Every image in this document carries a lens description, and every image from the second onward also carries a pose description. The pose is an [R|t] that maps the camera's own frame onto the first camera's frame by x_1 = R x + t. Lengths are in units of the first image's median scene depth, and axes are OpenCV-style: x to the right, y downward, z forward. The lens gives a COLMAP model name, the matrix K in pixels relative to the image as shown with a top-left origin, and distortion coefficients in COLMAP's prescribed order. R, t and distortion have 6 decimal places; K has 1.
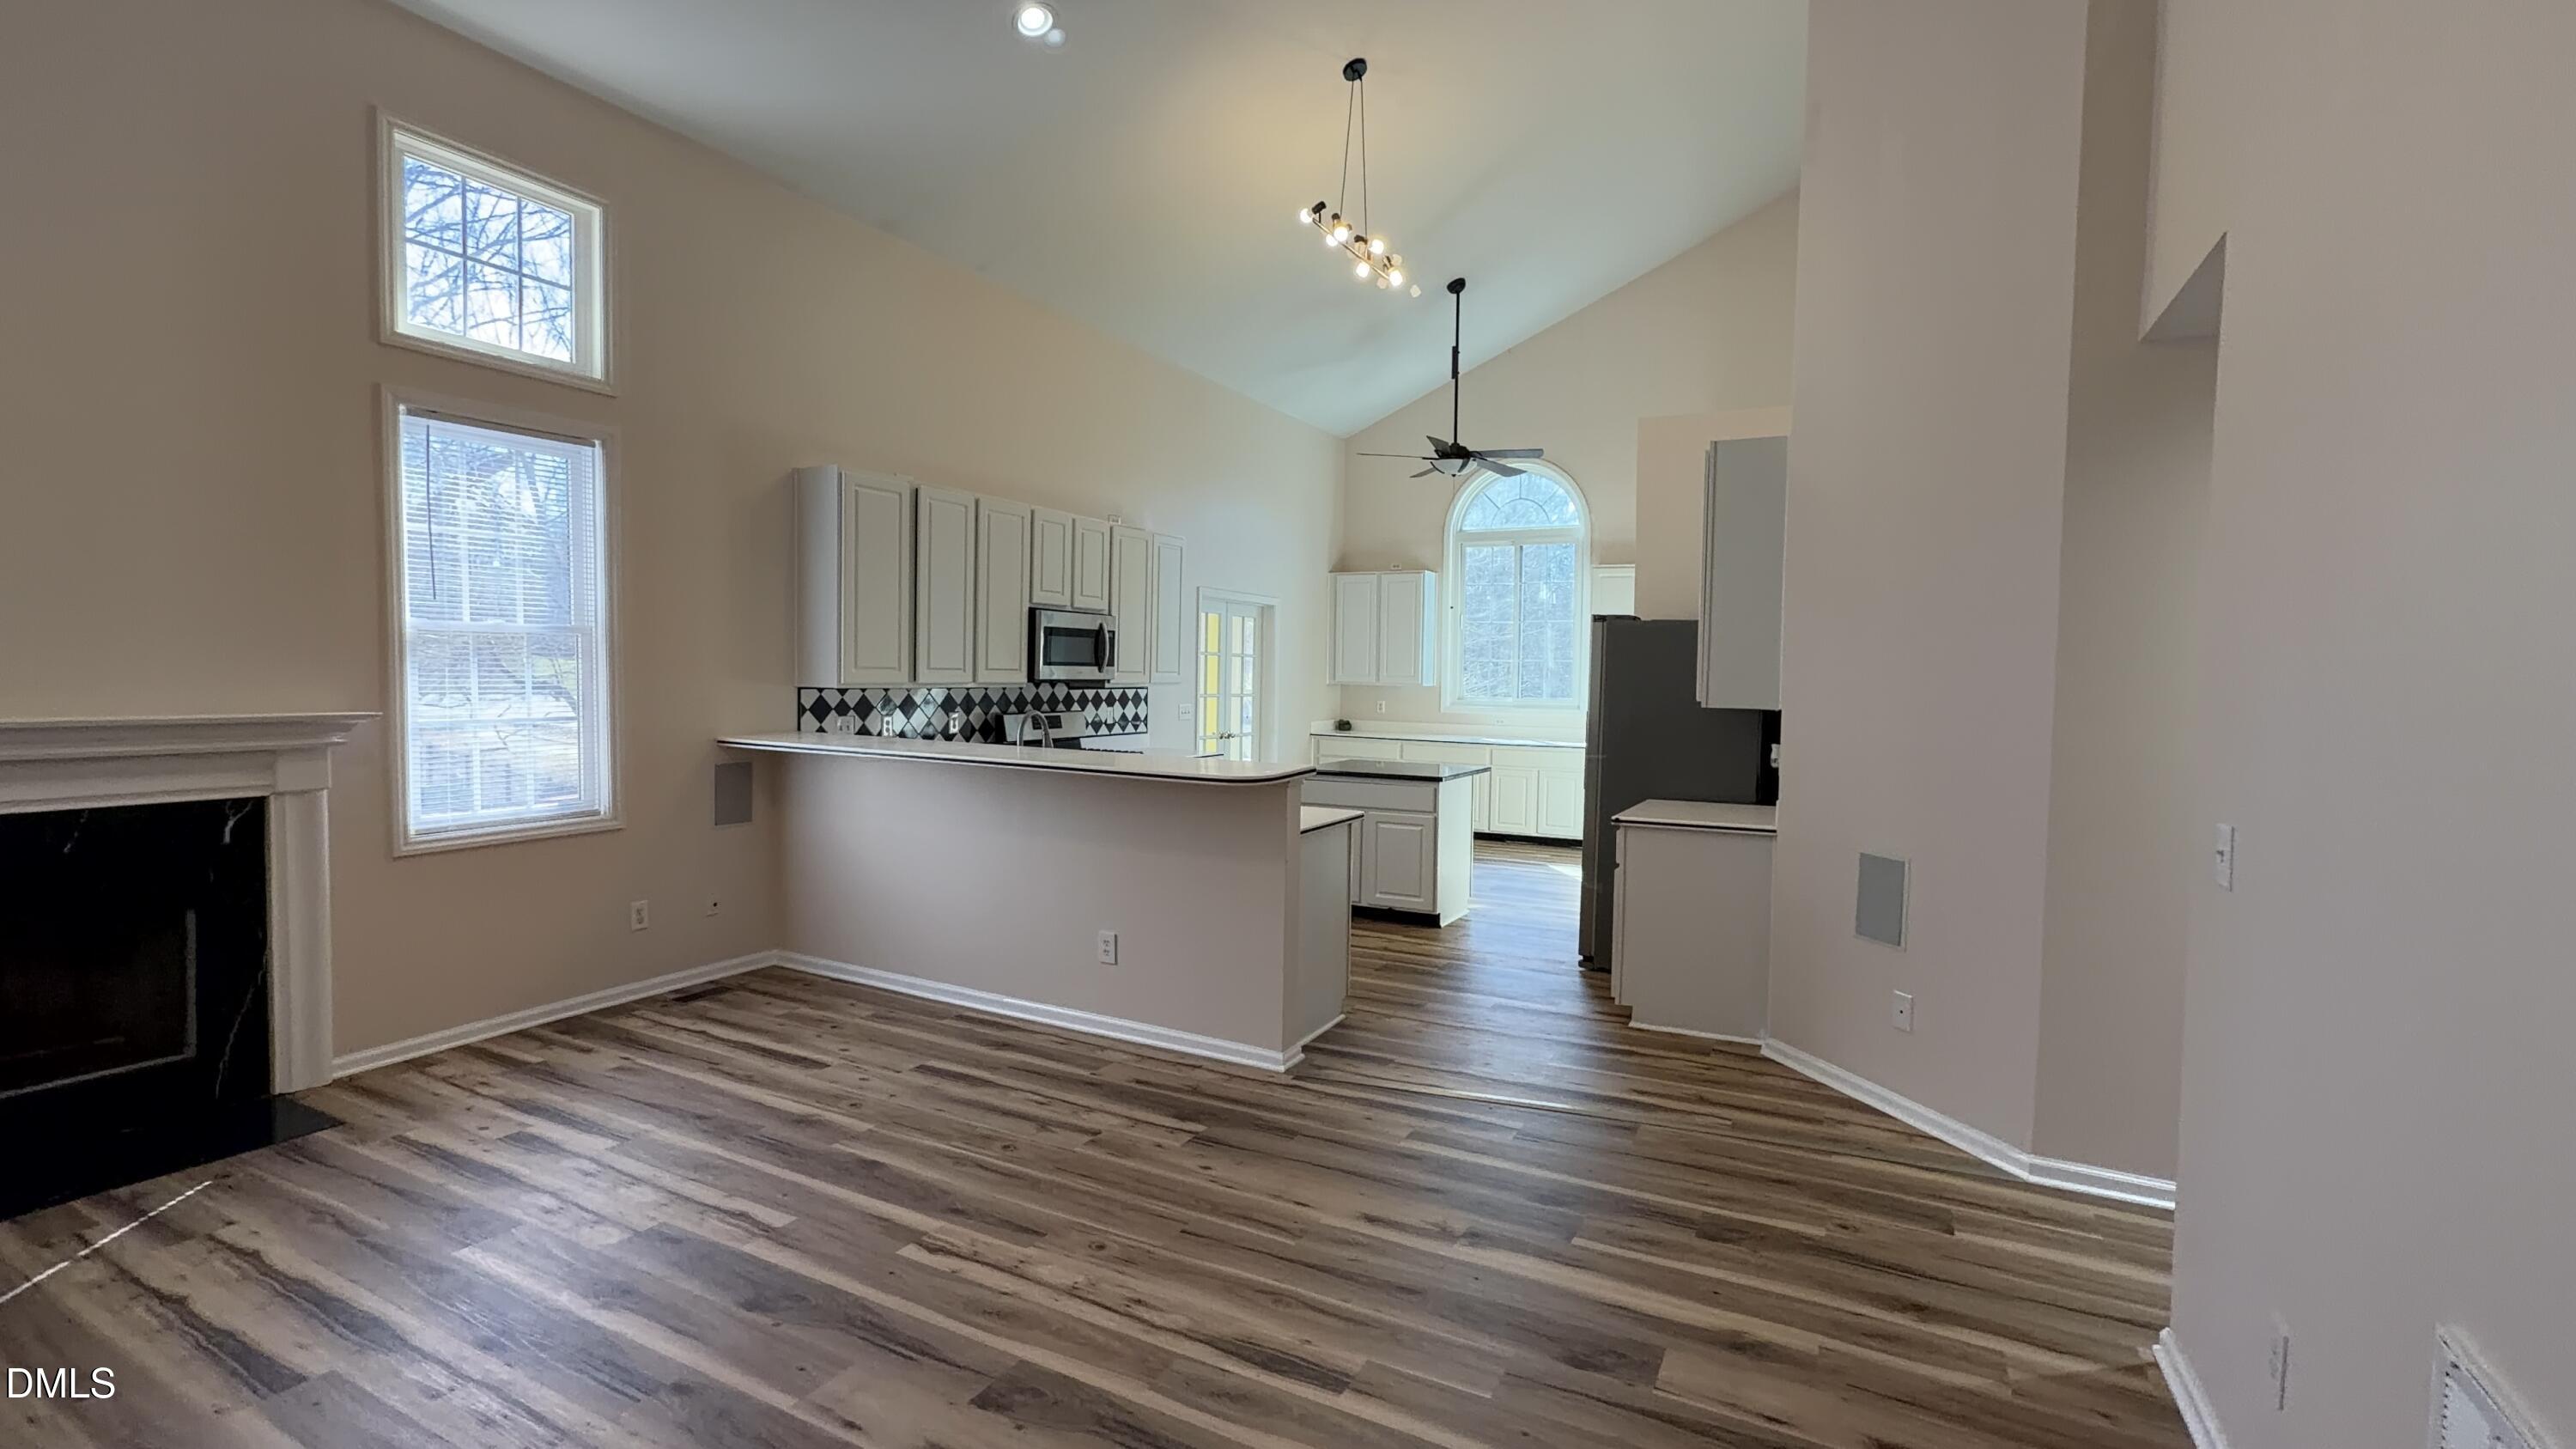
lens RADIAL K [[1123.5, 0, 1291.5], [0, 1123.5, 724.7], [0, 0, 1]] dist [-0.007343, 0.003857]
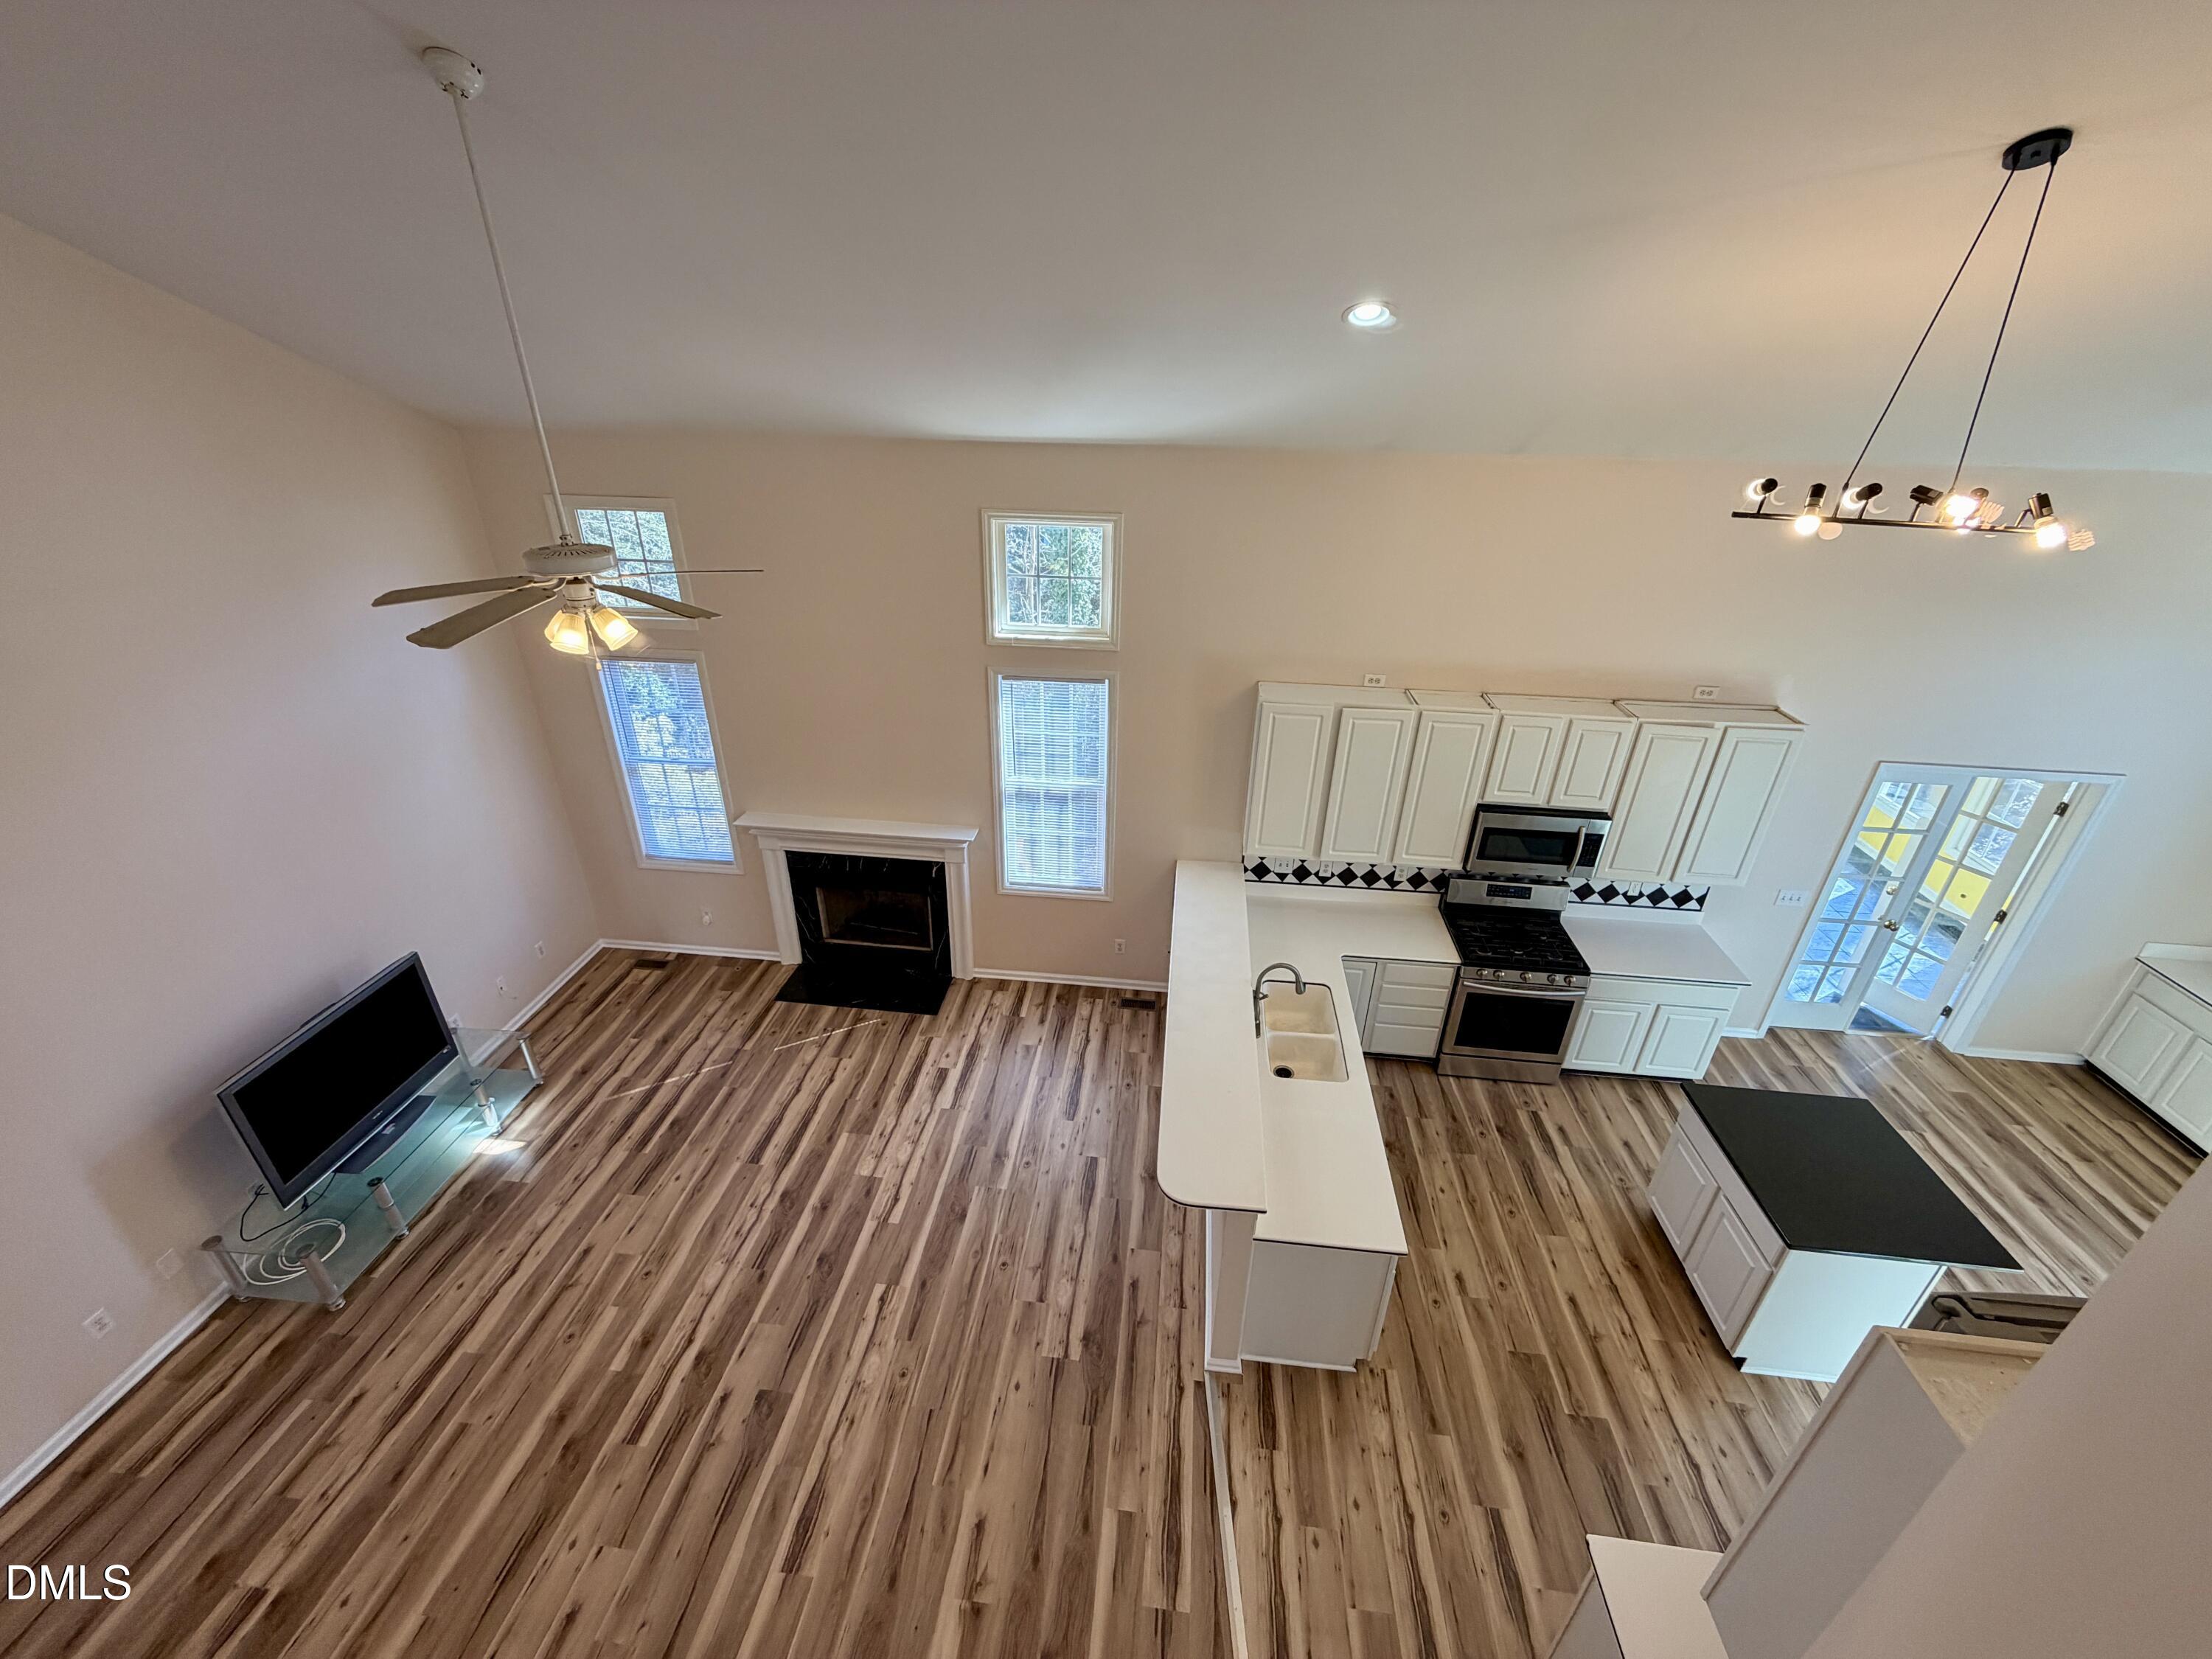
lens RADIAL K [[882.7, 0, 1099.7], [0, 882.7, 830.0], [0, 0, 1]] dist [0.000209, -0.000001]
pose [[0.360250, 0.412397, -0.836749, 0.478185], [-0.055784, 0.904894, 0.421966, -0.585483], [0.931186, -0.105336, 0.348993, 0.556873]]
